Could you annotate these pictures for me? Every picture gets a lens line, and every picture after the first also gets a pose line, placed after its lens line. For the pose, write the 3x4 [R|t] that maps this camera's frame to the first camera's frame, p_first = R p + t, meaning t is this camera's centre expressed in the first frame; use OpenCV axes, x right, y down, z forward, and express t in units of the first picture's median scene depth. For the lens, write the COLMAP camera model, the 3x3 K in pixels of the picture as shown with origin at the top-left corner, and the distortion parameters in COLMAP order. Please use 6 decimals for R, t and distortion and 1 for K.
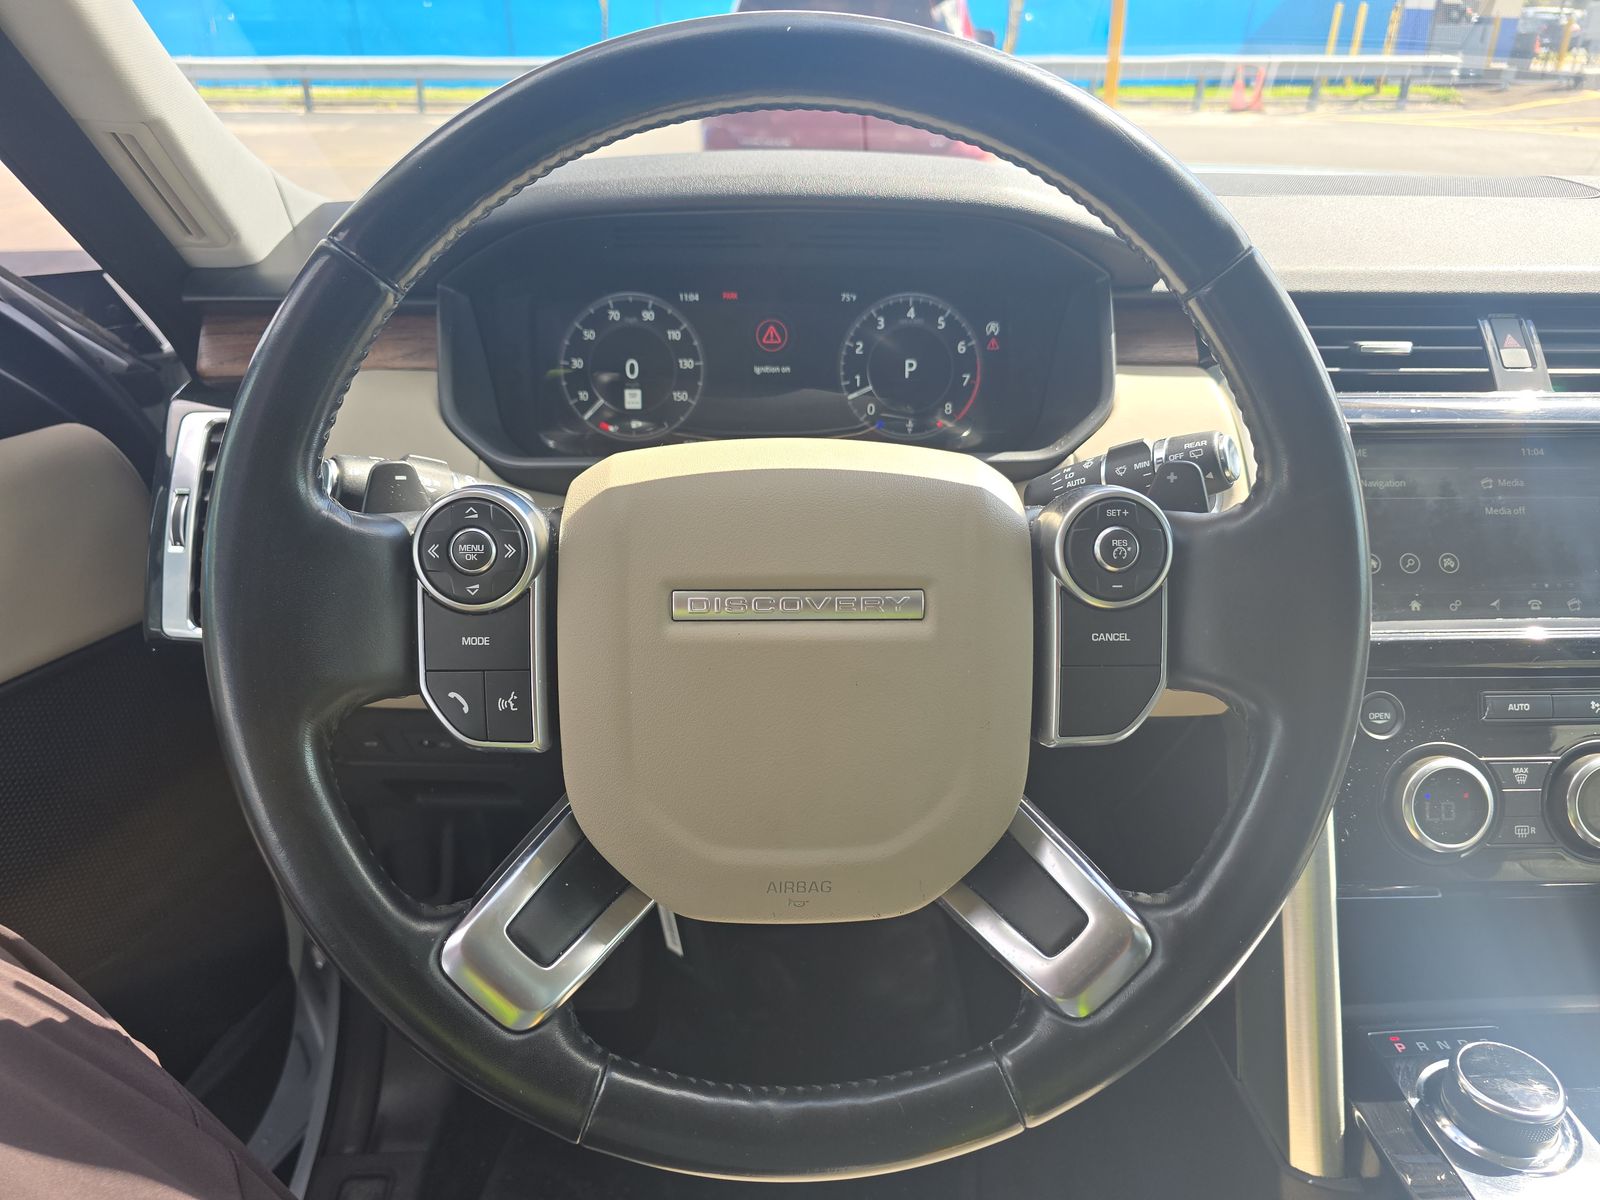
lens RADIAL K [[1091.1, 0, 794.6], [0, 1091.1, 594.8], [0, 0, 1]] dist [0.033824, -0.022239]
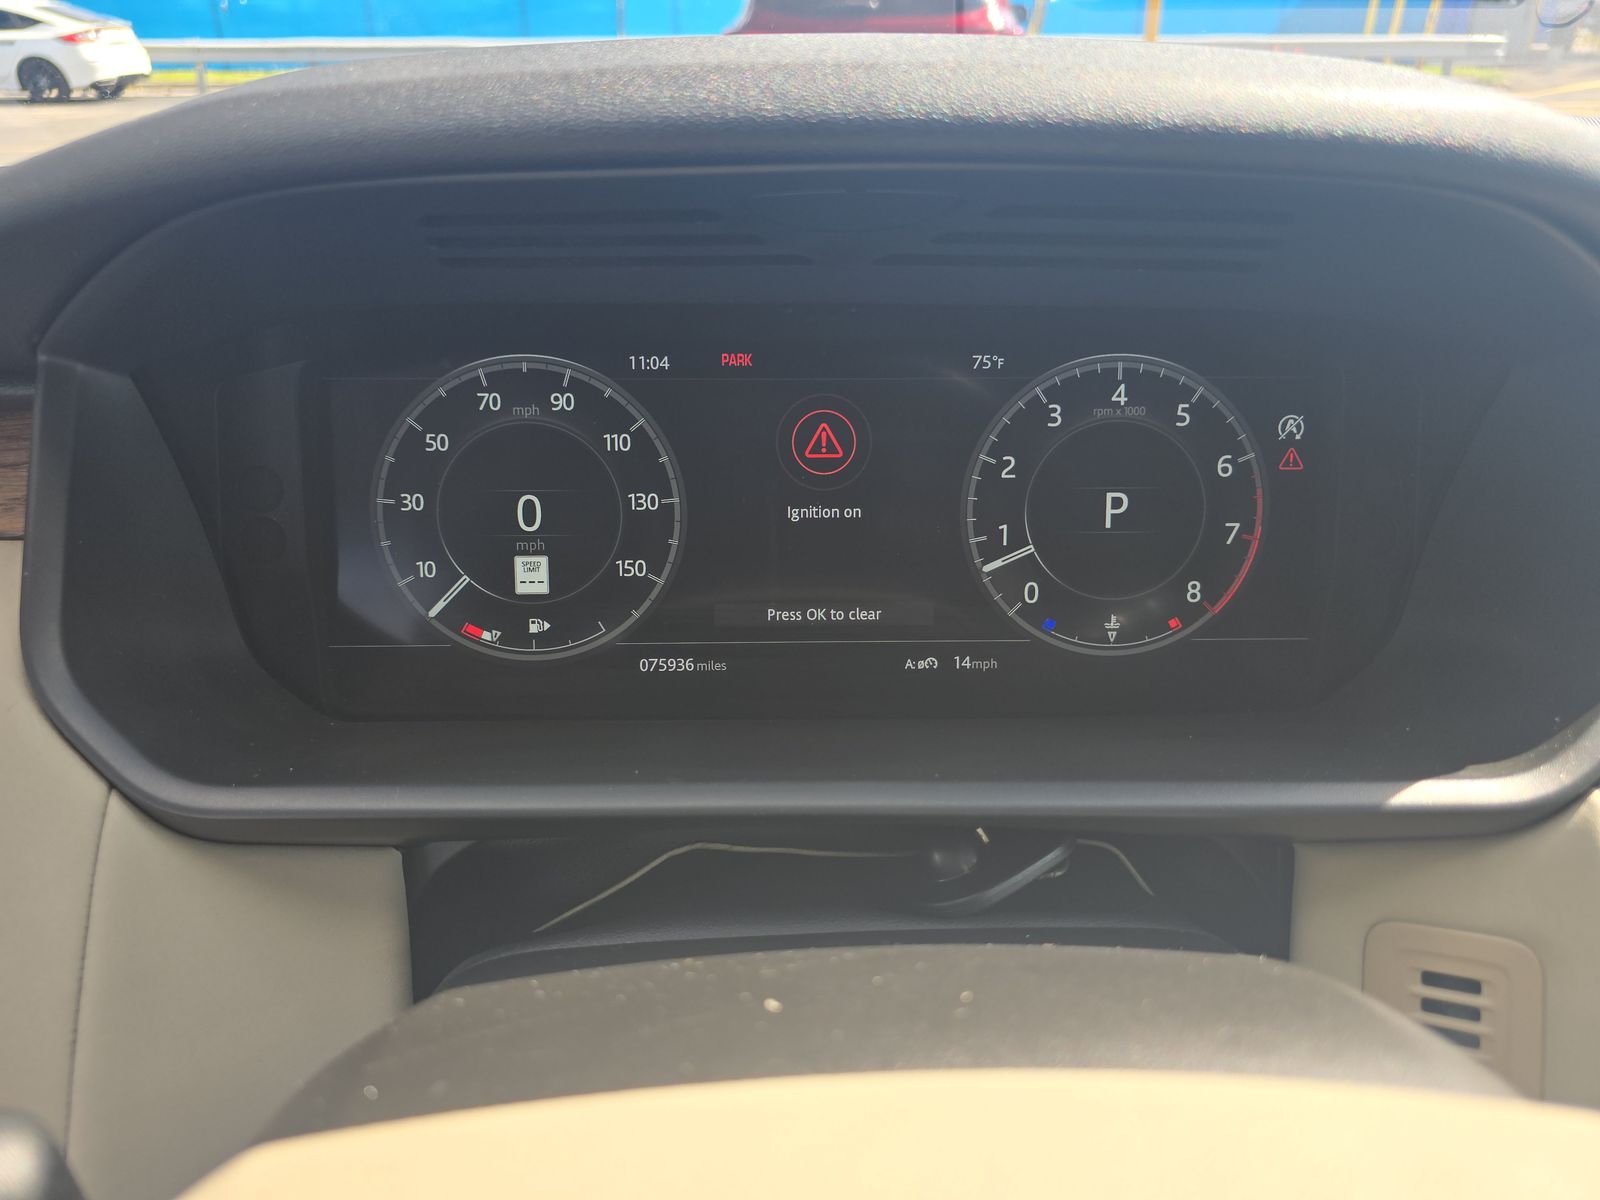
lens RADIAL K [[1078.2, 0, 797.5], [0, 1078.2, 562.8], [0, 0, 1]] dist [0.016178, -0.003347]
pose [[0.999971, 0.000274, -0.007622, -0.028852], [-0.000366, 0.999927, -0.012058, -0.179388], [0.007618, 0.012061, 0.999898, 0.533482]]
